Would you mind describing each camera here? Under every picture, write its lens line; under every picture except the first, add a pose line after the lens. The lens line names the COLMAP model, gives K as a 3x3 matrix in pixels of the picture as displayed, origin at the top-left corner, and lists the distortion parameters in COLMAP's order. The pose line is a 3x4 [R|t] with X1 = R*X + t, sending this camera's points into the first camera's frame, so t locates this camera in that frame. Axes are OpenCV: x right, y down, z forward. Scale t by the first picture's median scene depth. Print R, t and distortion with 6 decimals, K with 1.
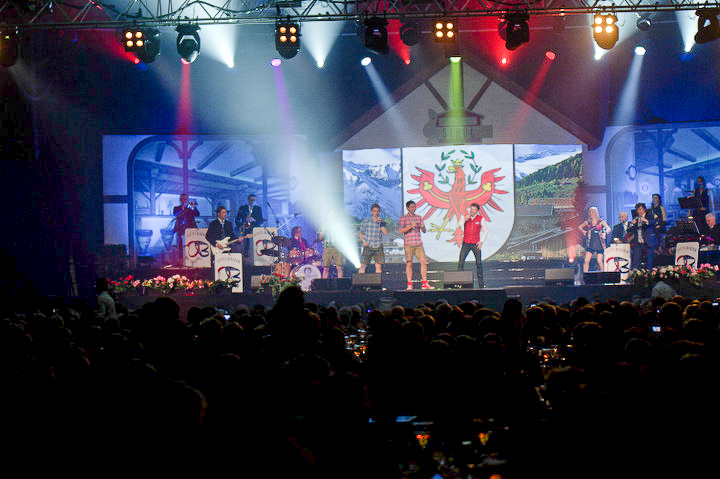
lens RADIAL K [[2206.9, 0, 360.0], [0, 2206.9, 239.5], [0, 0, 1]] dist [-0.225894, -1.130997]
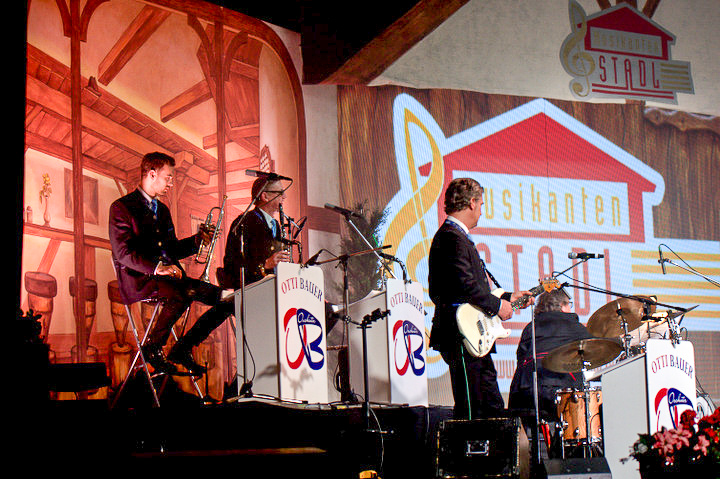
lens RADIAL K [[2206.9, 0, 360.0], [0, 2206.9, 239.5], [0, 0, 1]] dist [-0.225894, -1.130997]
pose [[0.730384, 0.069389, 0.679503, -0.247058], [0.006348, 0.994094, -0.108338, 0.020993], [-0.683007, 0.083442, 0.725630, 0.774167]]
